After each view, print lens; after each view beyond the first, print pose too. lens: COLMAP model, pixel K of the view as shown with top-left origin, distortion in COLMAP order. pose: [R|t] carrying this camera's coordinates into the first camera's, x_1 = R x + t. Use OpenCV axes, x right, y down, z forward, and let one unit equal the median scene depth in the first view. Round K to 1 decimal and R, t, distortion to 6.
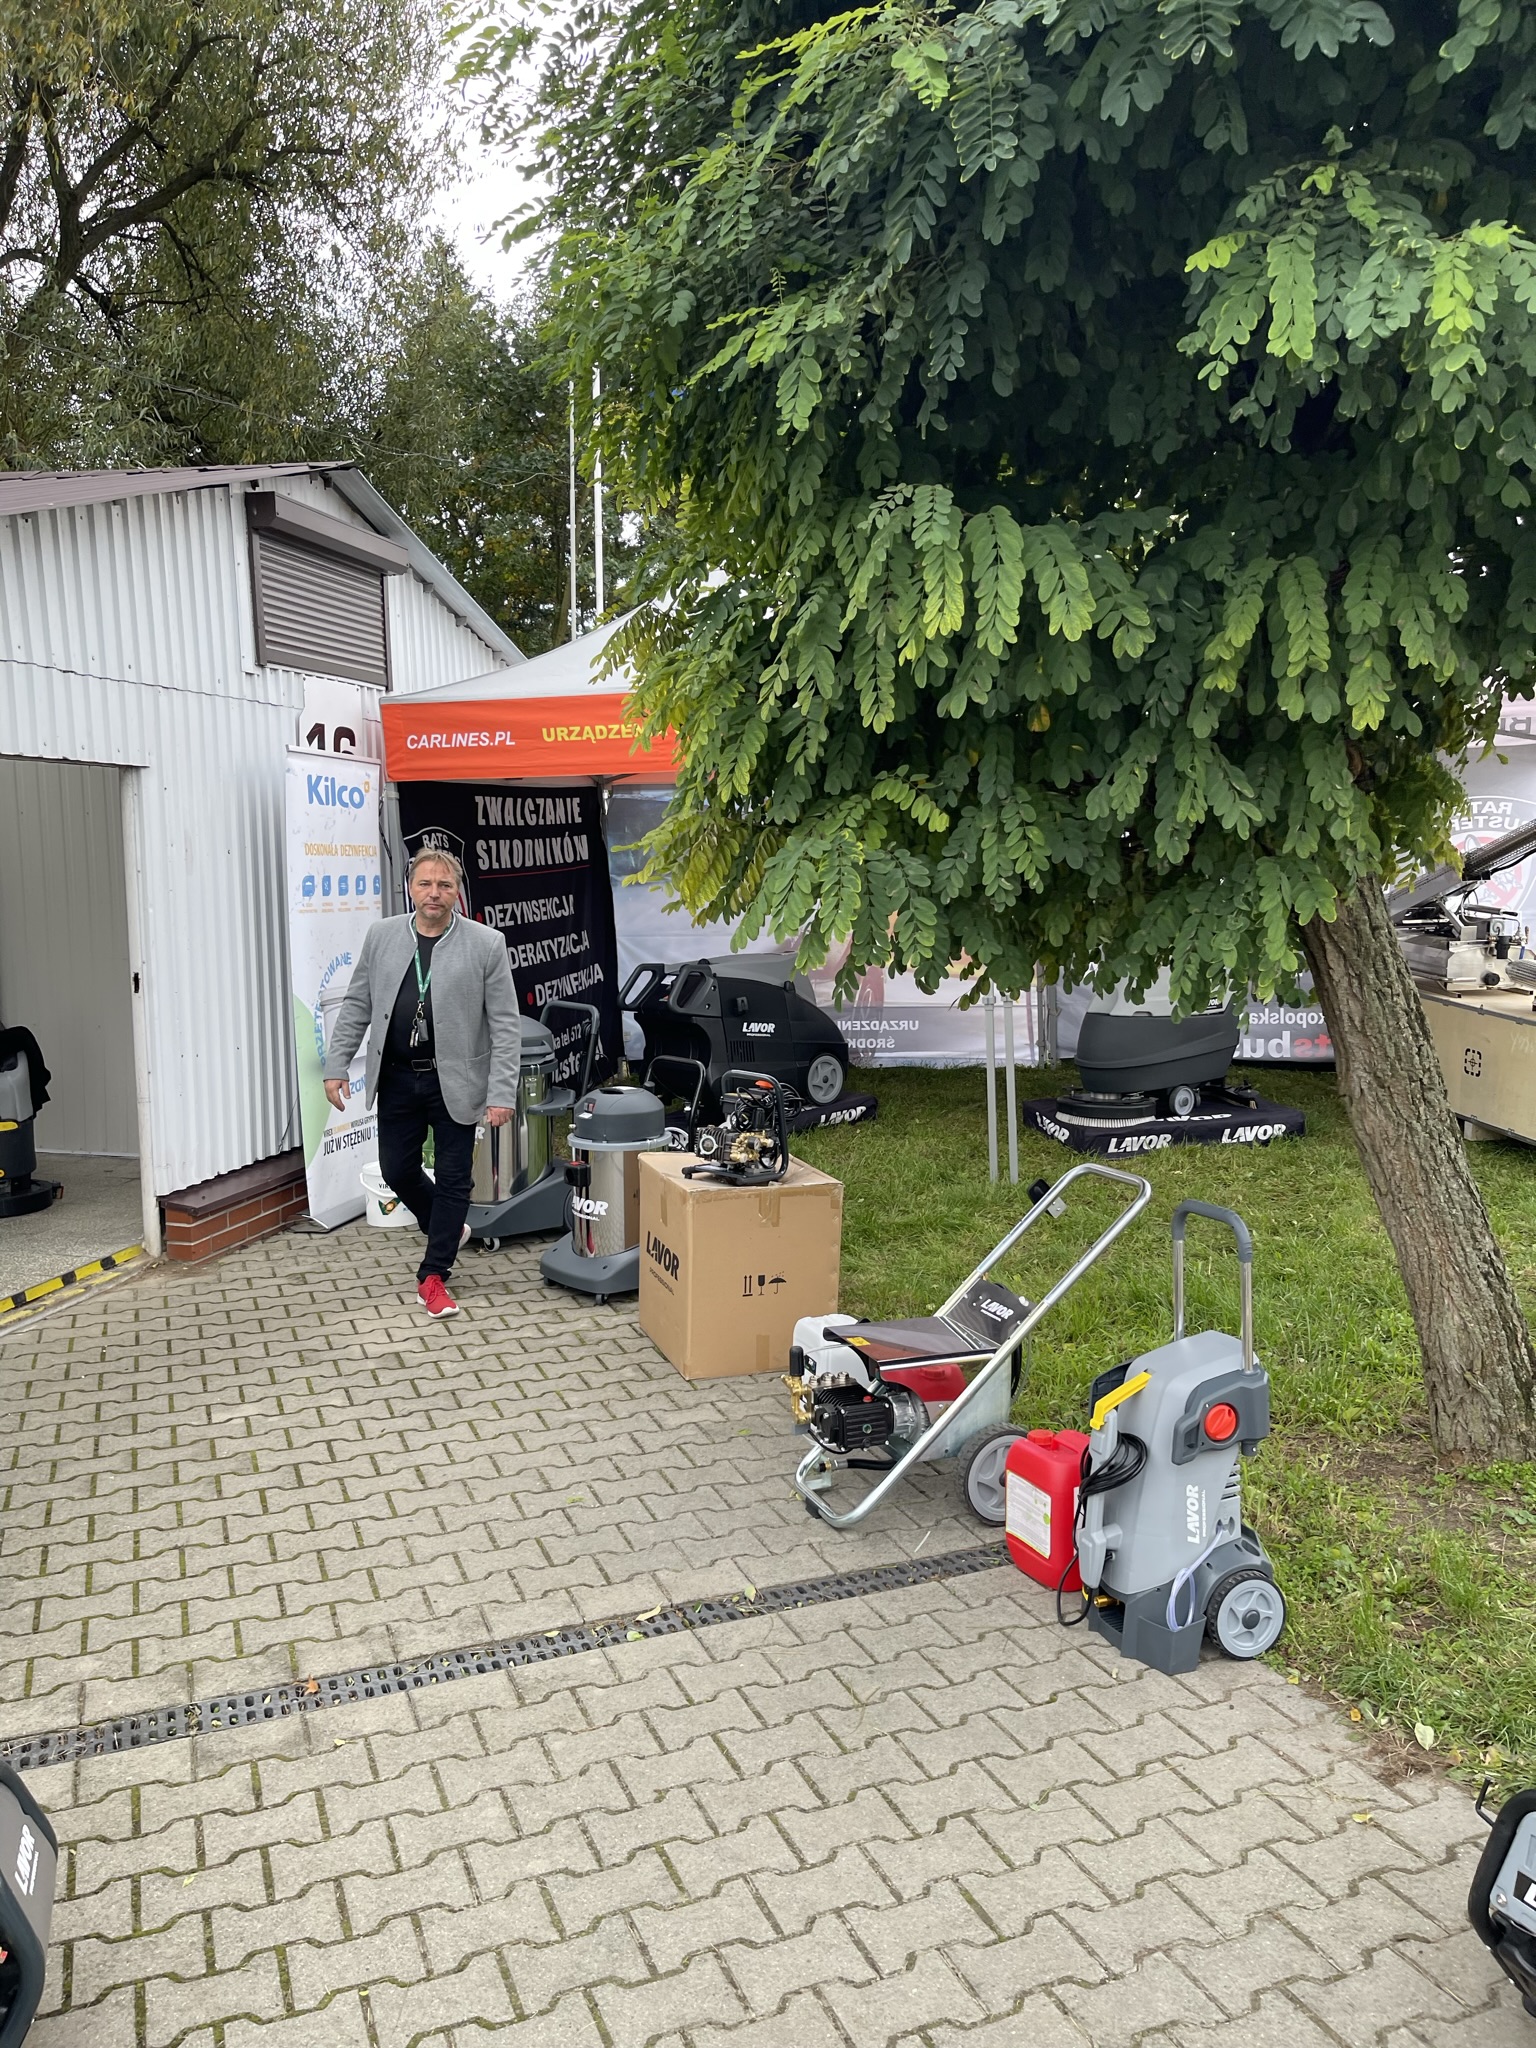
lens RADIAL K [[1555.5, 0, 814.6], [0, 1555.5, 1041.5], [0, 0, 1]] dist [0.003007, -0.098805]
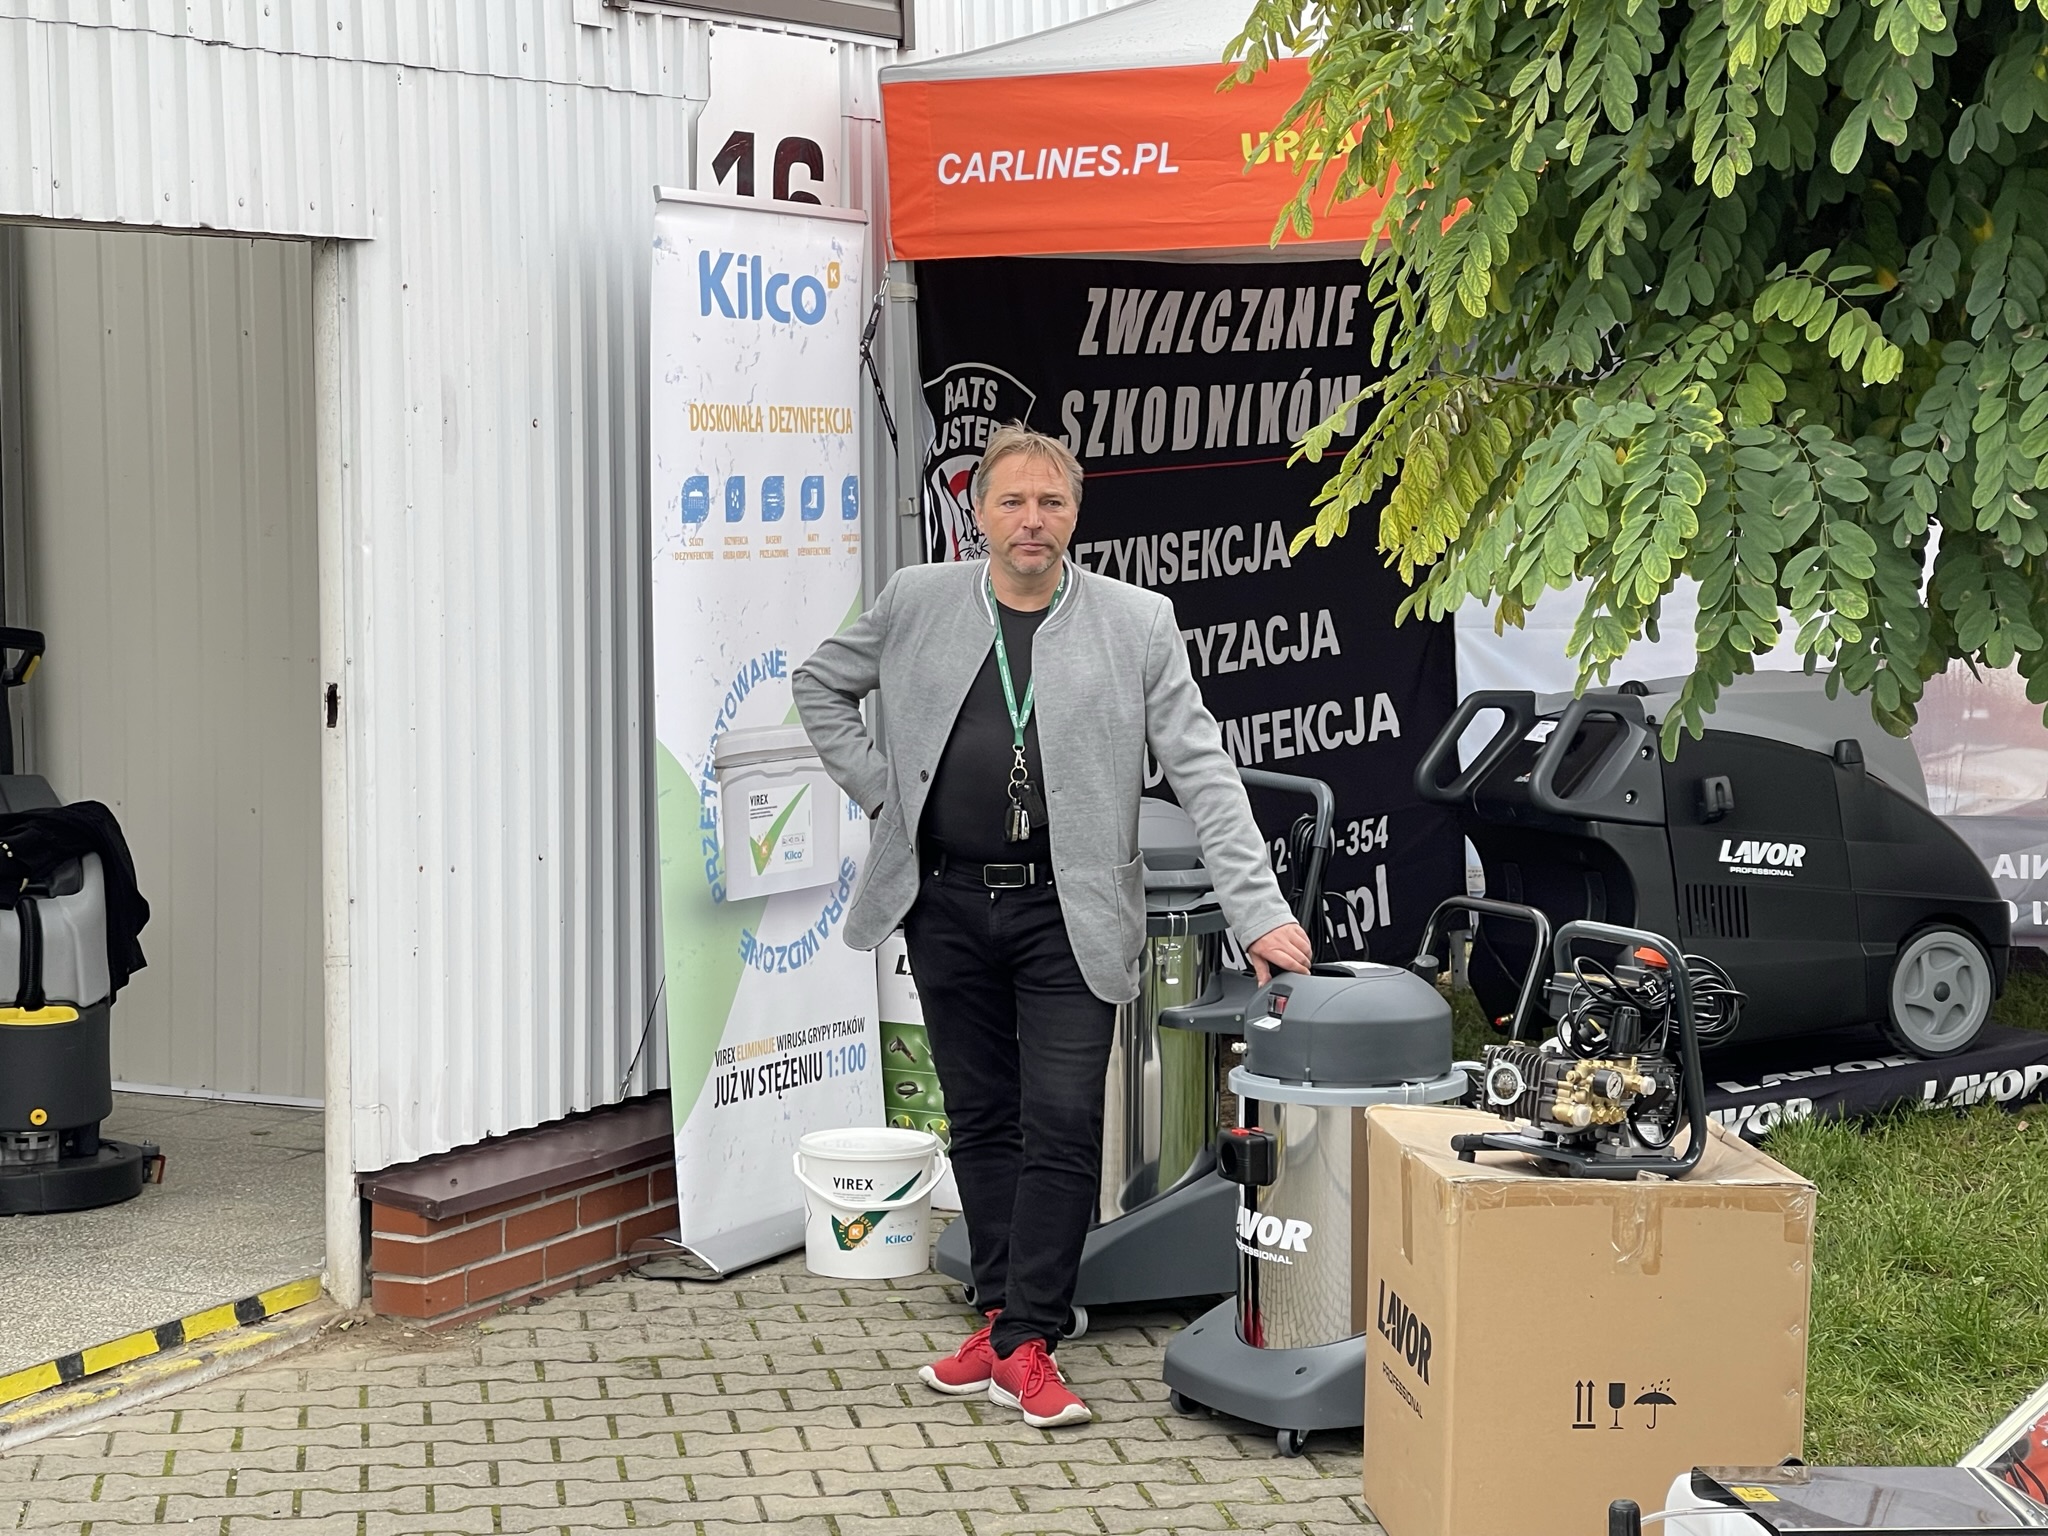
lens RADIAL K [[4398.1, 0, 1024.0], [0, 4398.1, 768.0], [0, 0, 1]] dist [0.193463, -2.584060]
pose [[0.965660, 0.021009, -0.258958, 0.100411], [-0.031310, 0.998871, -0.035719, 0.020949], [0.257916, 0.042601, 0.965228, -0.210474]]
